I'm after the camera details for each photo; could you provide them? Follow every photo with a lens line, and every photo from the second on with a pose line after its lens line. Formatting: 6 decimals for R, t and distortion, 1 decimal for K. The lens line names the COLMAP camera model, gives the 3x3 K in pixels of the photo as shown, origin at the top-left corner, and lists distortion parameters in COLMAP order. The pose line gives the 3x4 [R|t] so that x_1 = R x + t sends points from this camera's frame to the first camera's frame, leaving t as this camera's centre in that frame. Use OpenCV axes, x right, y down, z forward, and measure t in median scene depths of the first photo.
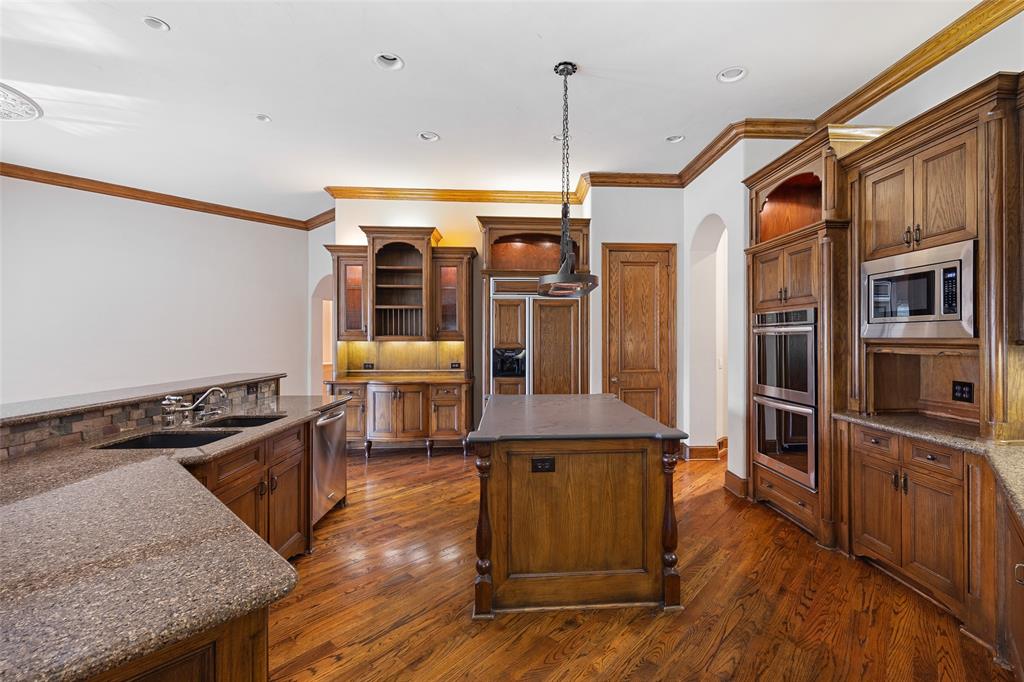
lens RADIAL K [[437.3, 0, 520.8], [0, 437.3, 335.0], [0, 0, 1]] dist [0.002042, 0.000579]
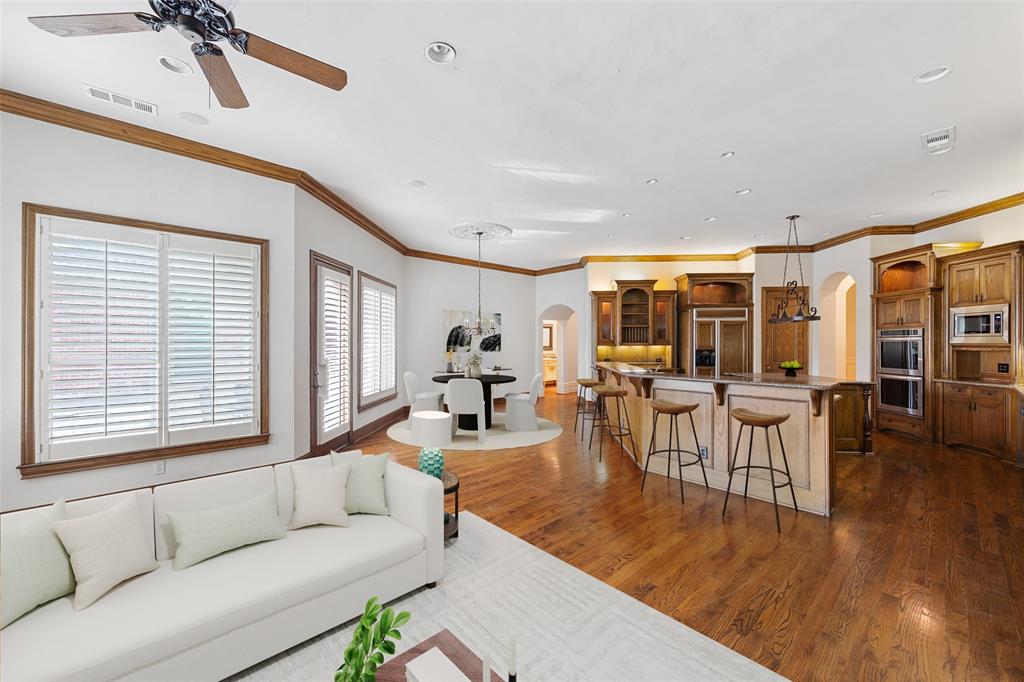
lens RADIAL K [[390.8, 0, 509.4], [0, 390.8, 343.9], [0, 0, 1]] dist [-0.000304, -0.000619]
pose [[0.993648, -0.000872, -0.112532, -1.066299], [0.001660, 0.999975, 0.006912, -0.006519], [0.112523, -0.007055, 0.993624, -1.056402]]
